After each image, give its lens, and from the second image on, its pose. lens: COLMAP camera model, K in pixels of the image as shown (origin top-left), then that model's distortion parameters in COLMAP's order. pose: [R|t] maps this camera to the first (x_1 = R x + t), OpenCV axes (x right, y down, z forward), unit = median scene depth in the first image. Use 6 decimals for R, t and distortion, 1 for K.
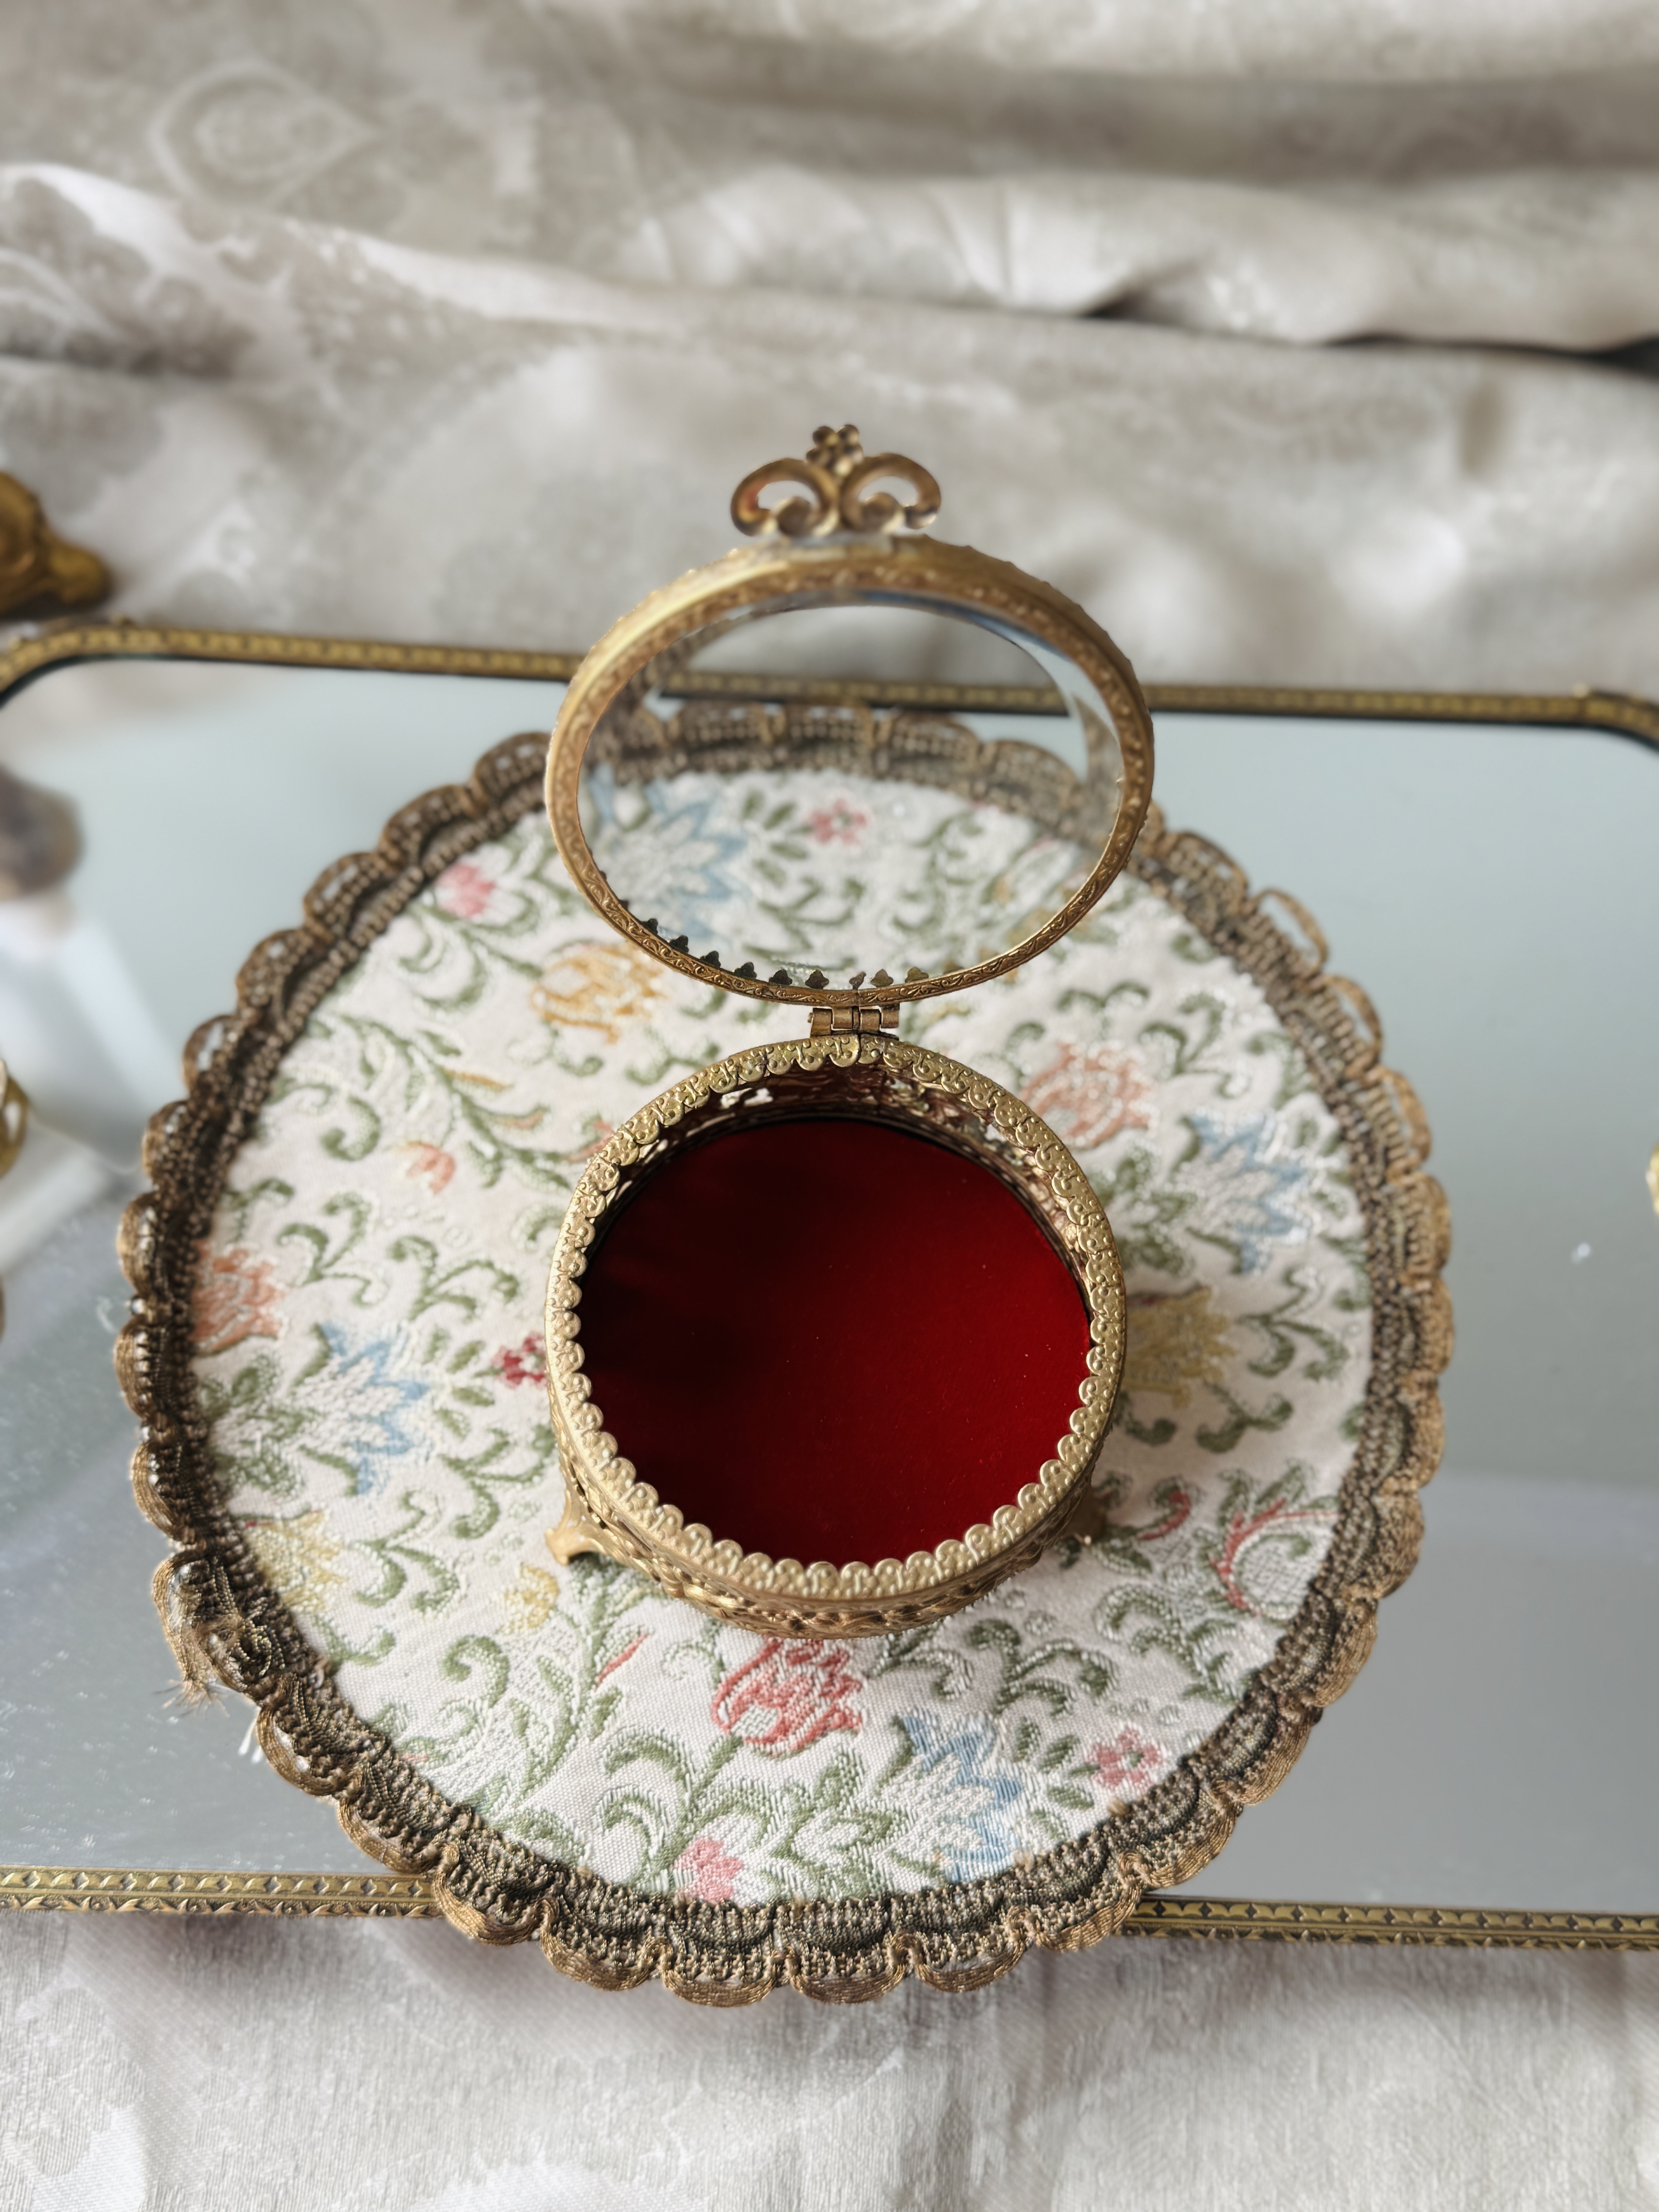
lens RADIAL K [[2645.0, 0, 829.5], [0, 2645.0, 1106.0], [0, 0, 1]] dist [0.244538, -0.755180]
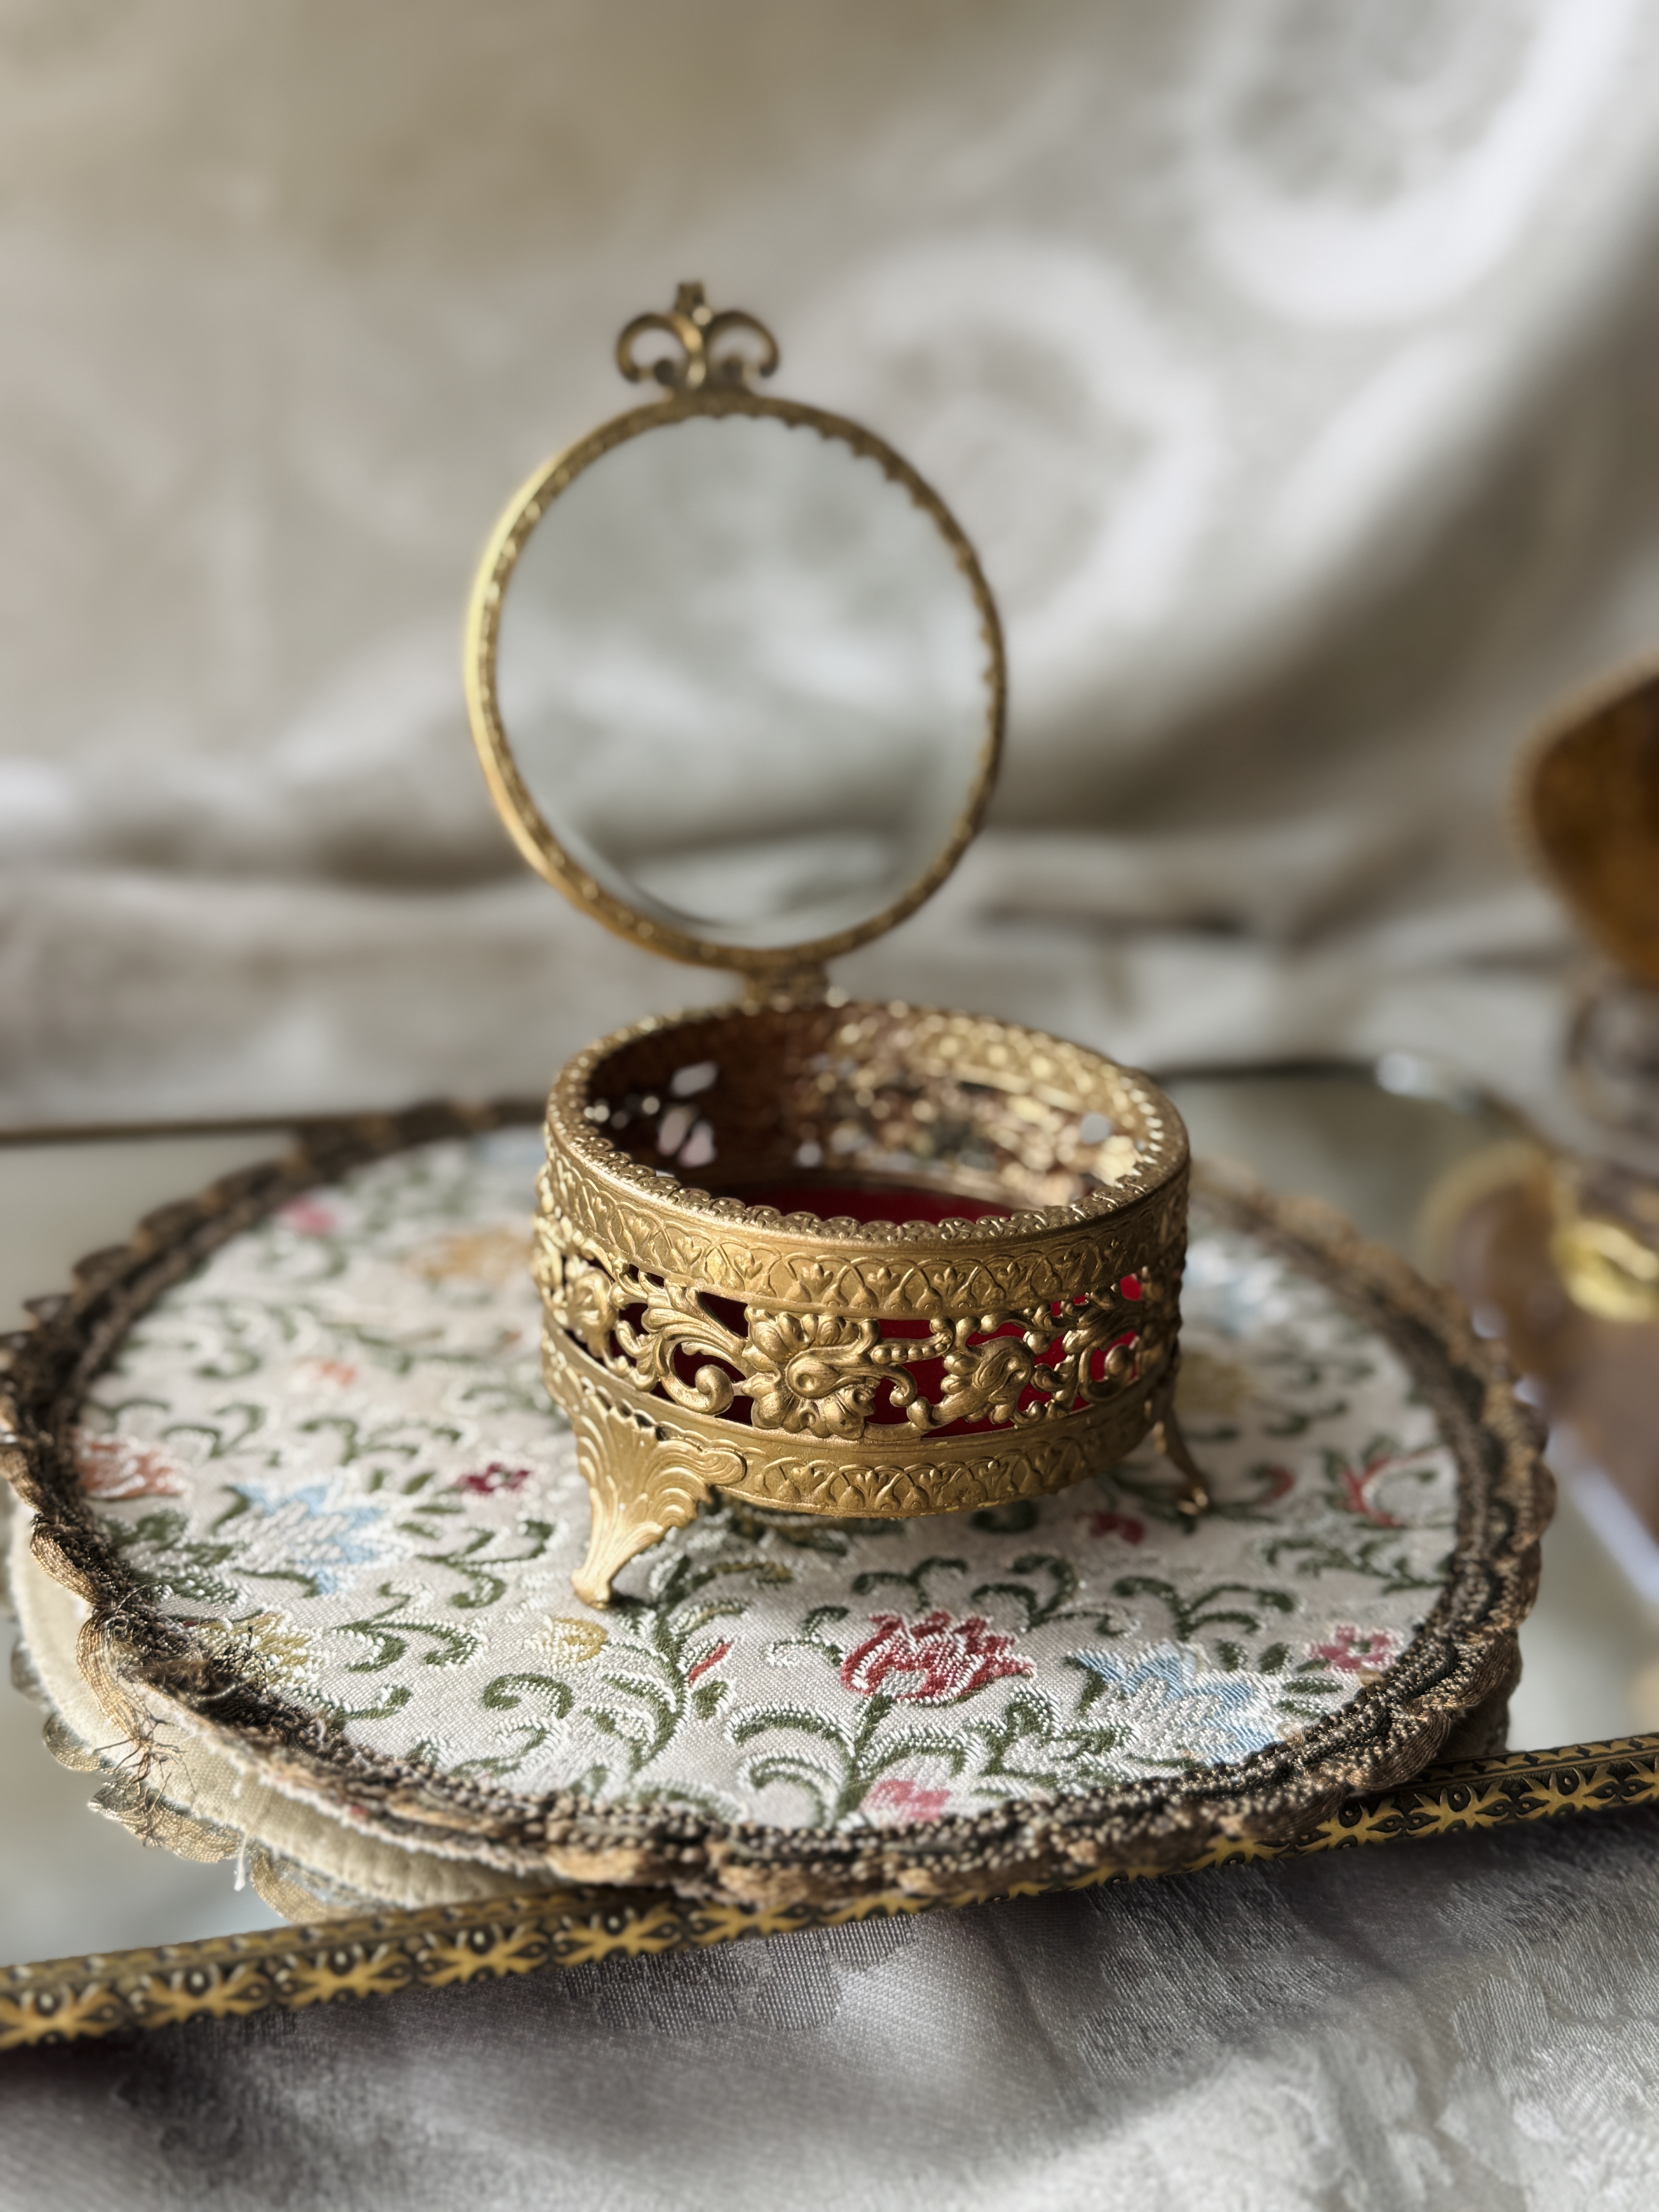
lens RADIAL K [[2645.0, 0, 829.5], [0, 2645.0, 1106.0], [0, 0, 1]] dist [0.244538, -0.755180]
pose [[0.950400, -0.104605, 0.292912, -0.251681], [0.288530, 0.648189, -0.704700, 0.650549], [-0.116147, 0.754261, 0.646220, 0.378439]]
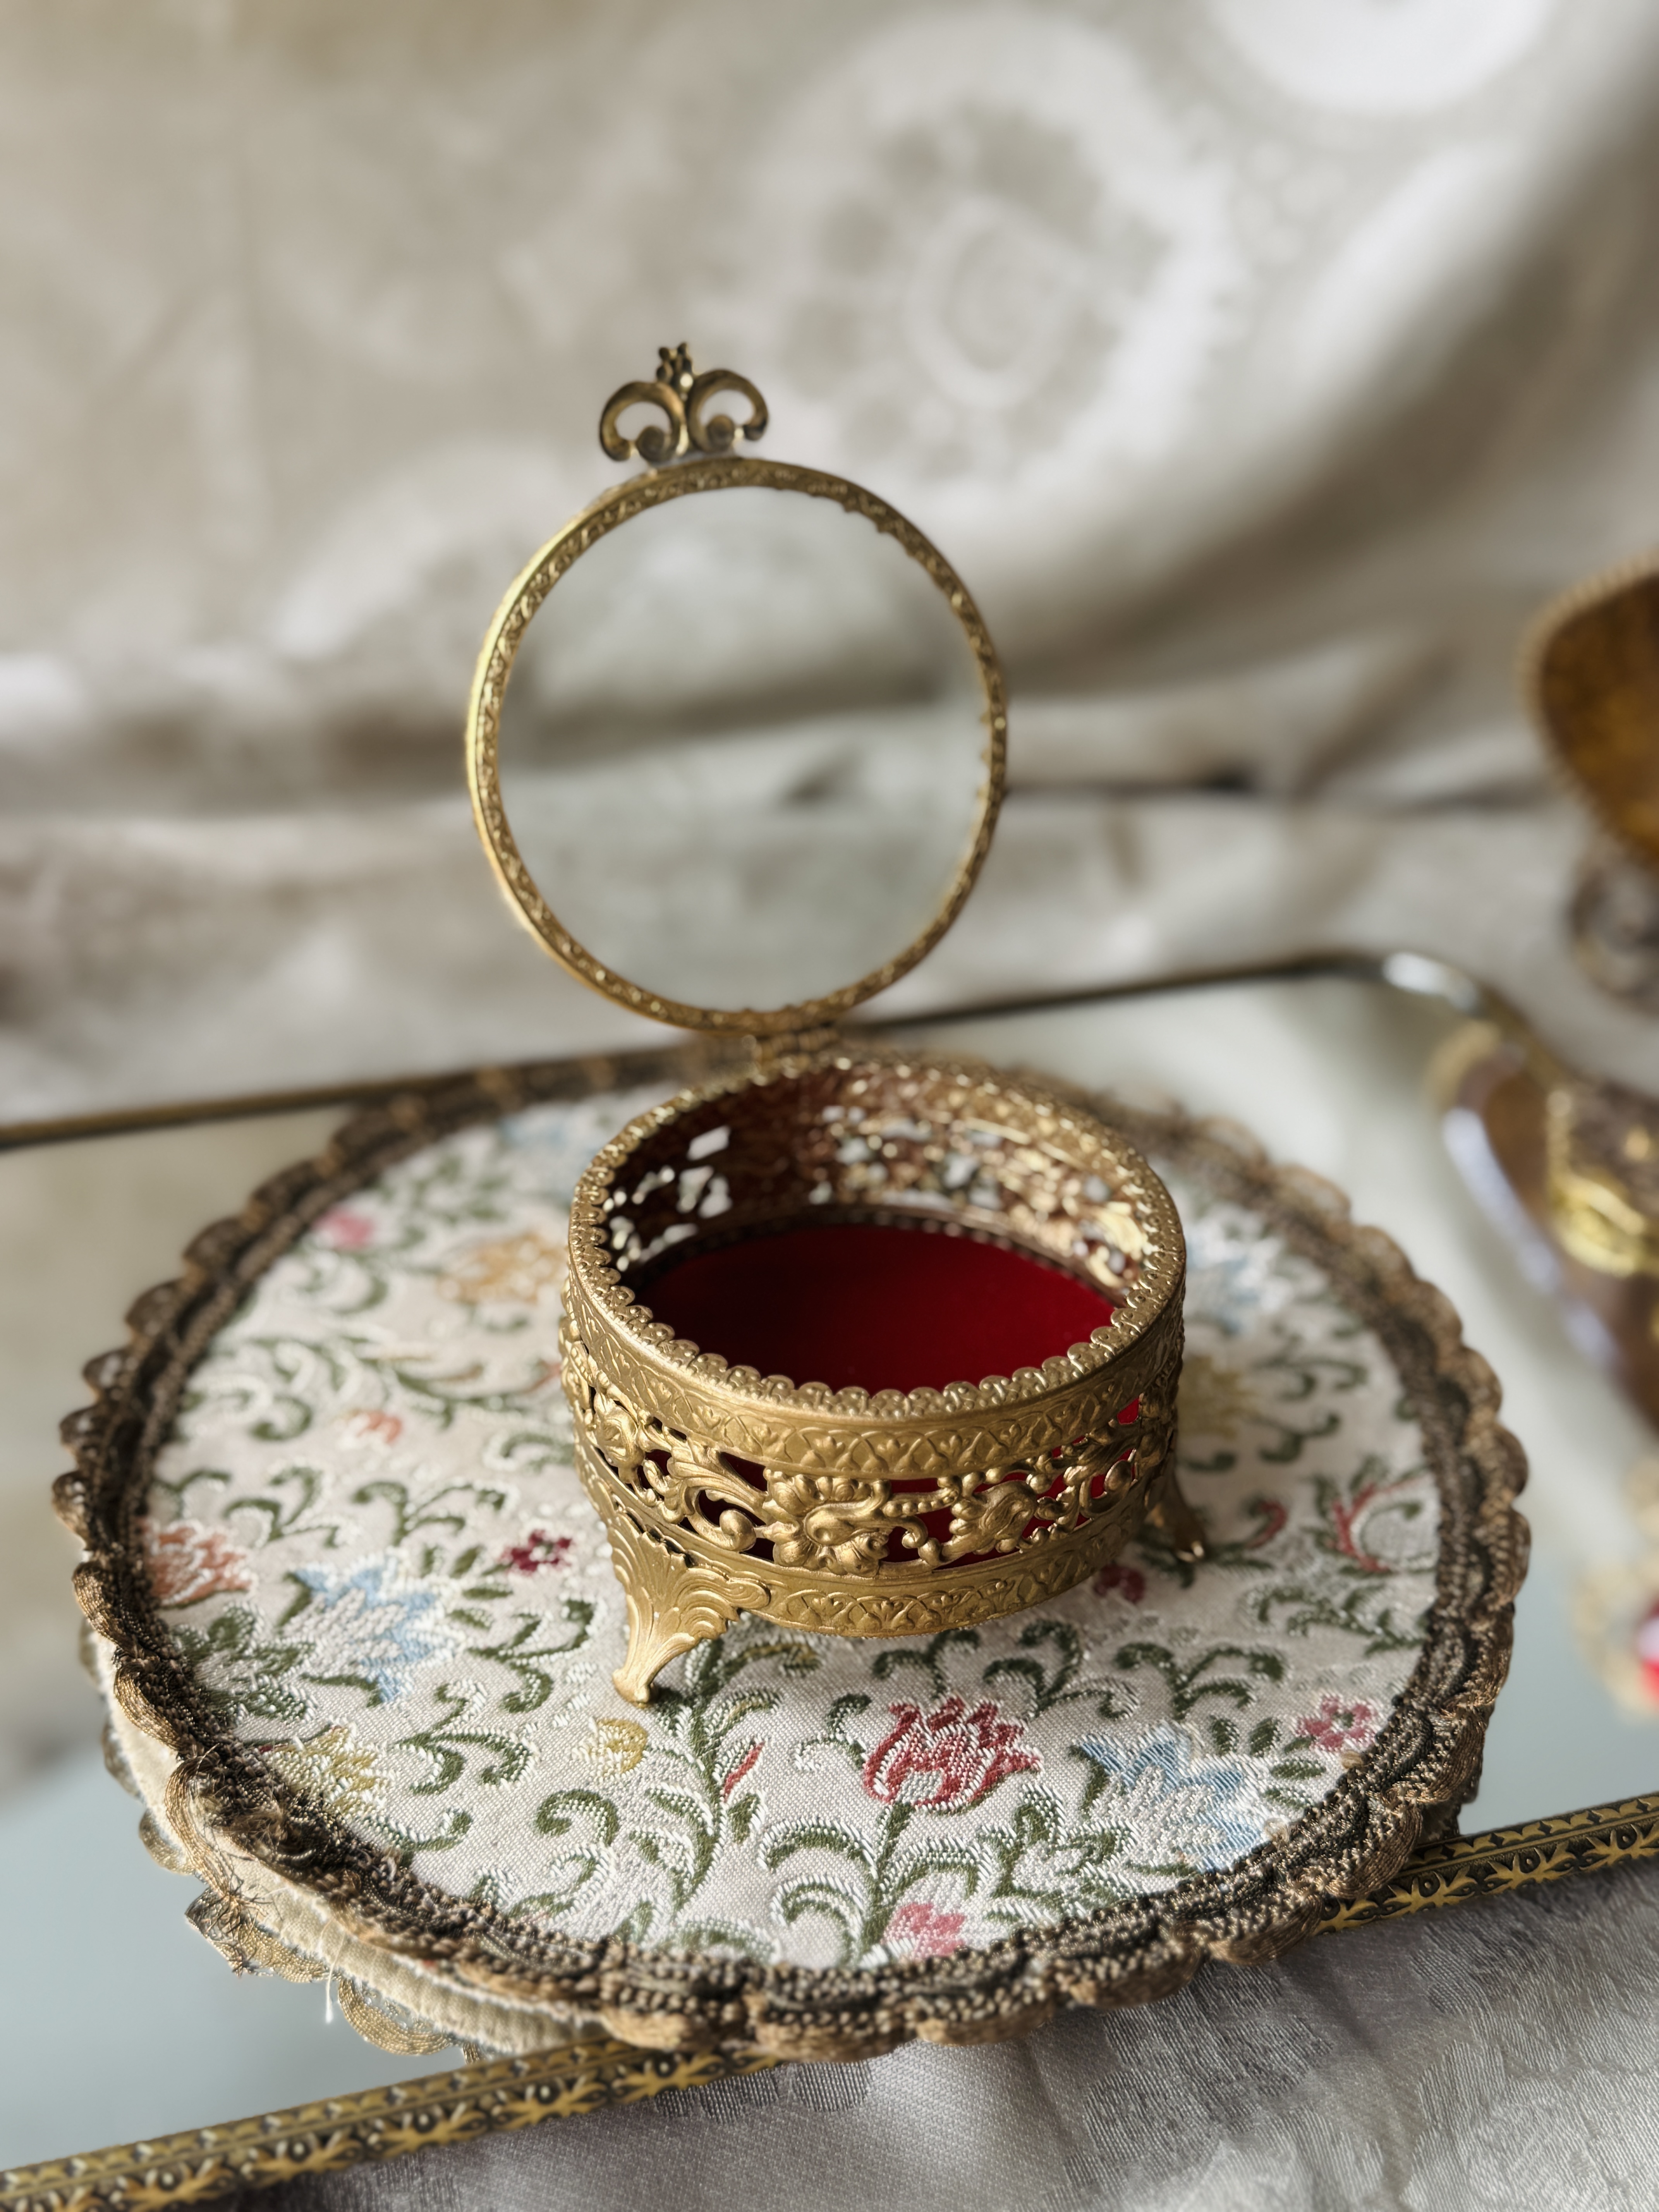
lens RADIAL K [[2645.0, 0, 829.5], [0, 2645.0, 1106.0], [0, 0, 1]] dist [0.244538, -0.755180]
pose [[0.949549, -0.186183, 0.252375, -0.223391], [0.301206, 0.765558, -0.568504, 0.529365], [-0.087361, 0.615839, 0.783014, 0.214362]]
